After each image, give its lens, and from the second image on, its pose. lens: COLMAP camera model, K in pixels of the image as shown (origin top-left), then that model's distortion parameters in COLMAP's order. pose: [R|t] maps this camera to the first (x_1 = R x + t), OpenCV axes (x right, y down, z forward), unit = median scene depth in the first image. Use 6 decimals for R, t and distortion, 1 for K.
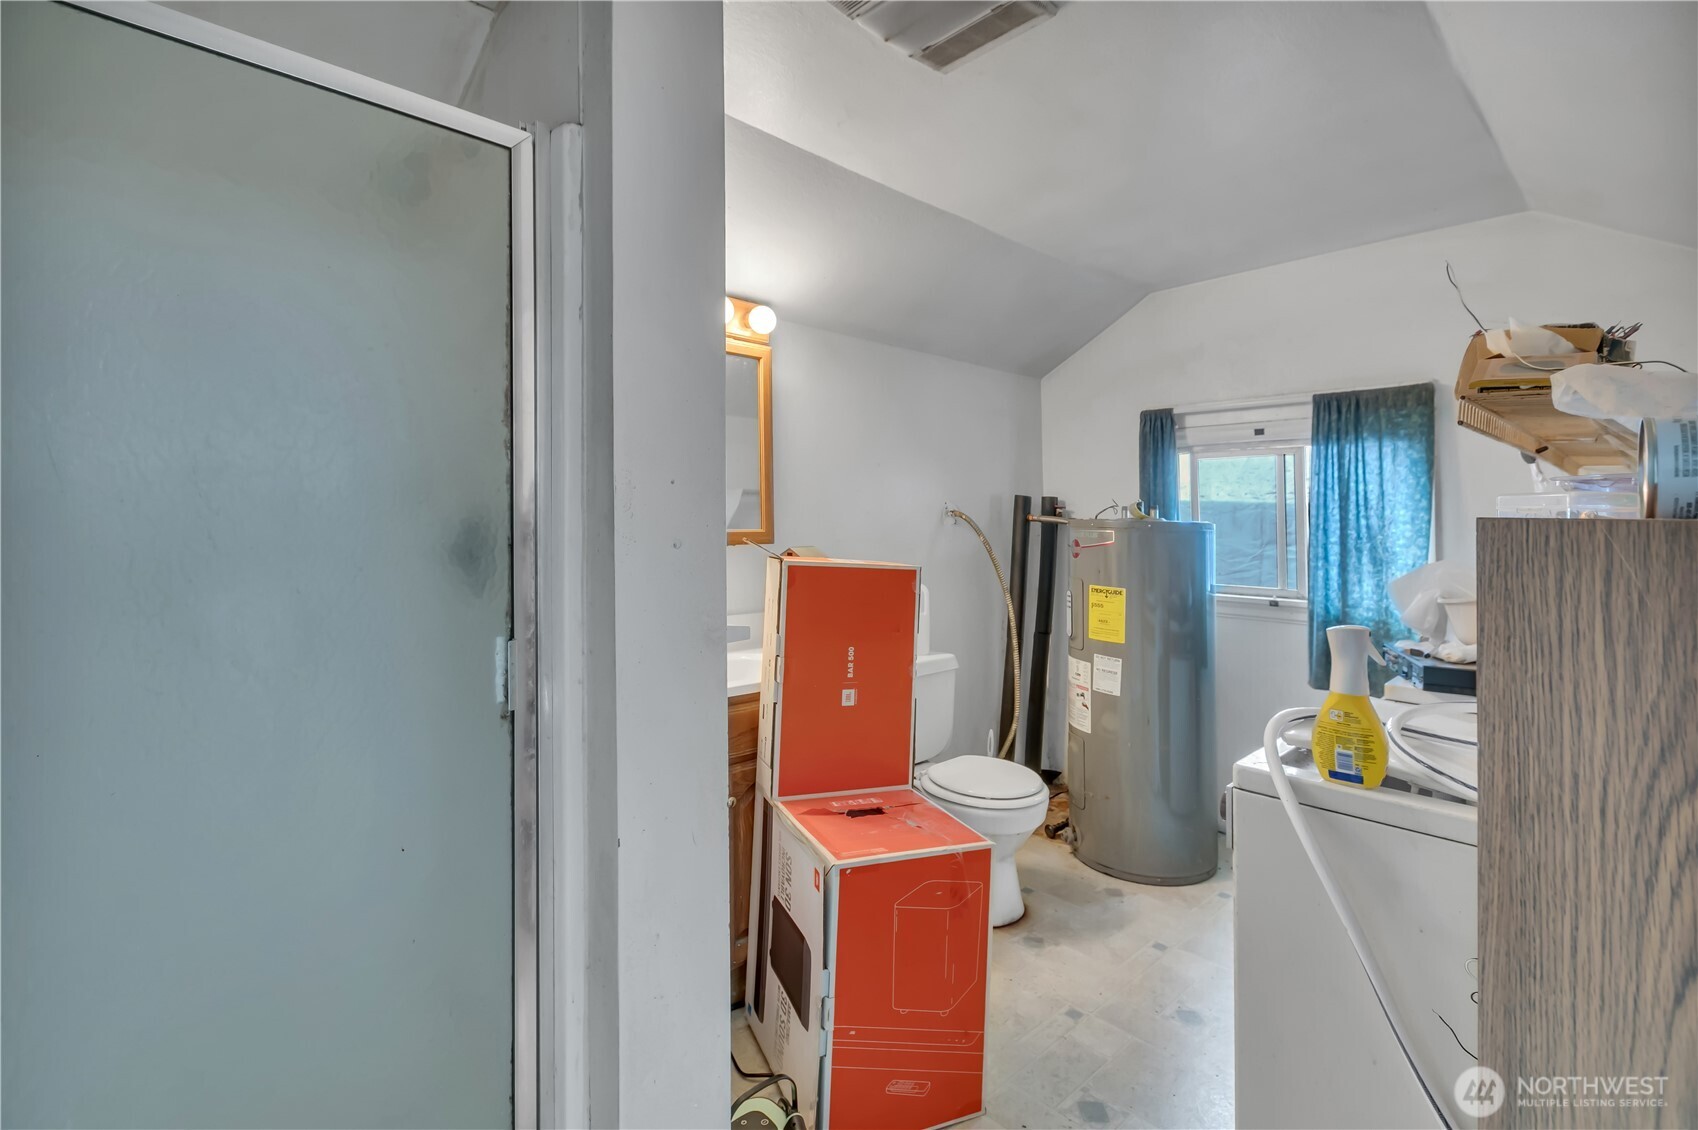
lens RADIAL K [[788.8, 0, 845.4], [0, 788.8, 549.5], [0, 0, 1]] dist [0.000740, 0.000669]
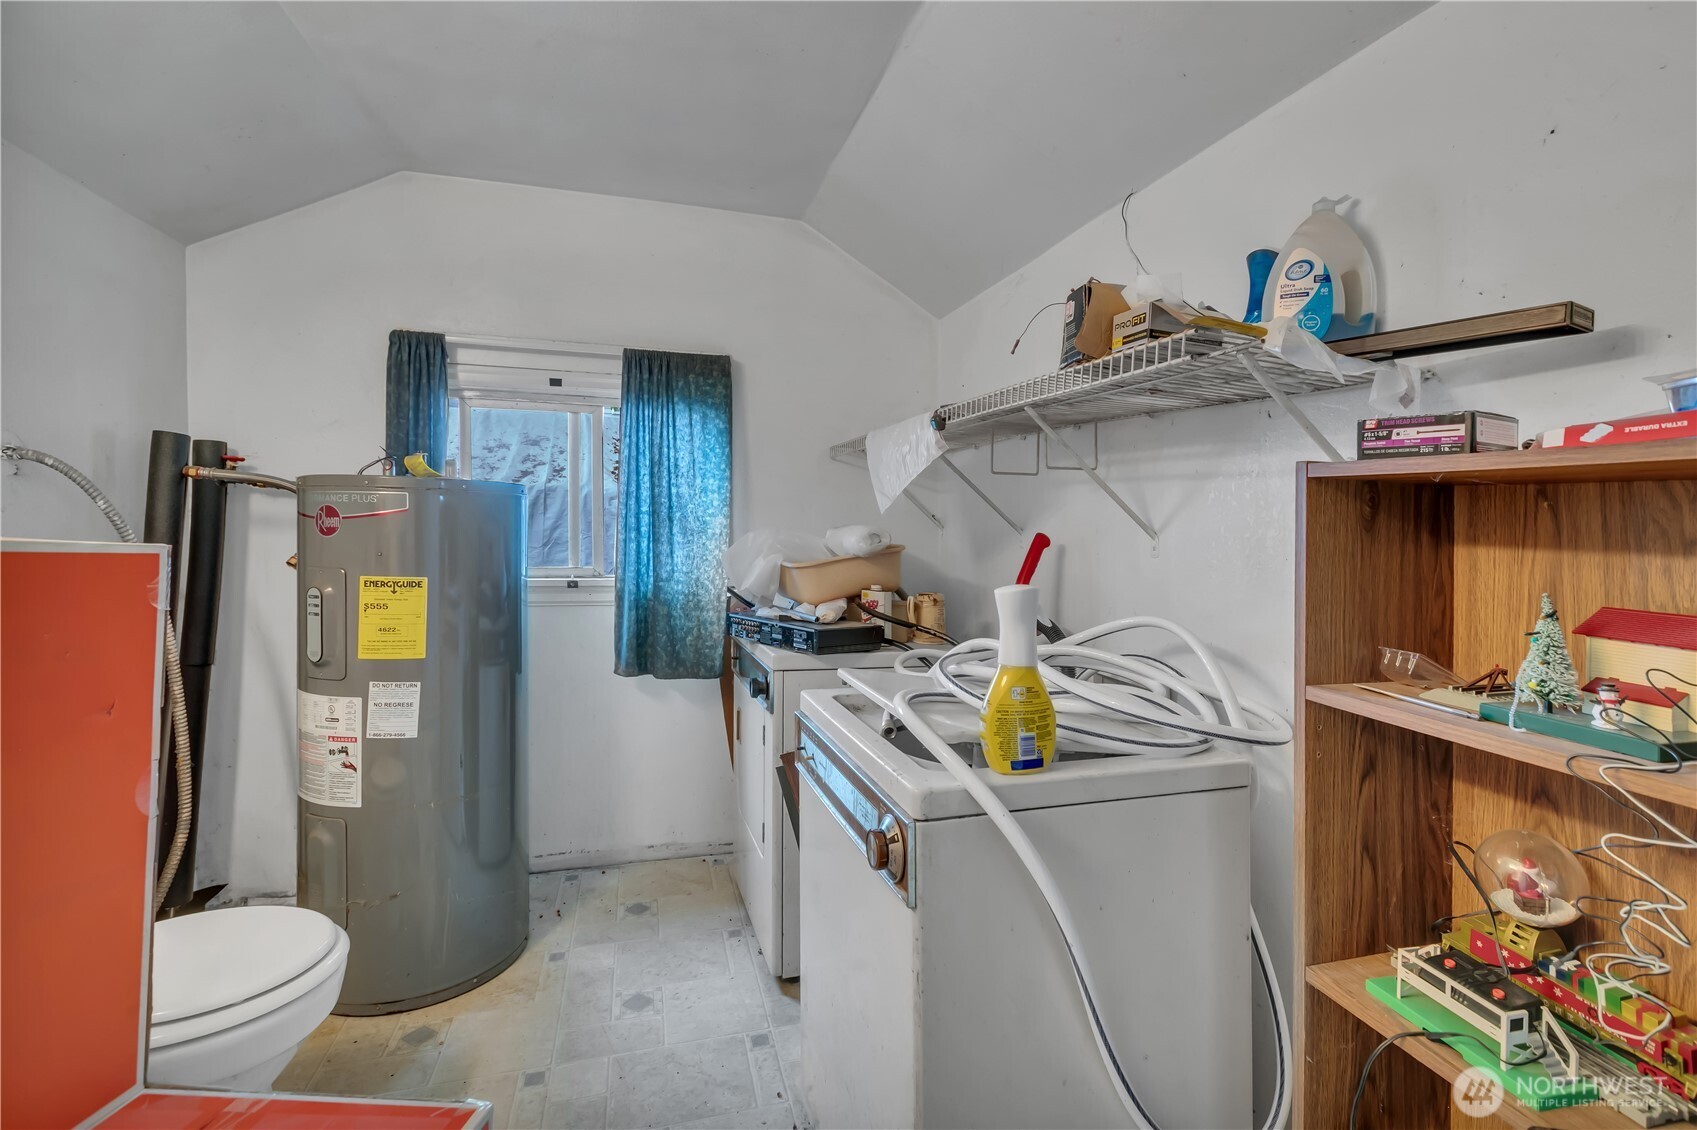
lens RADIAL K [[788.3, 0, 856.3], [0, 788.3, 515.4], [0, 0, 1]] dist [0.000740, 0.000669]
pose [[0.427745, 0.005344, 0.903884, -0.106578], [0.018444, 0.999723, -0.014638, 0.012900], [-0.903711, 0.022932, 0.427528, 0.380082]]
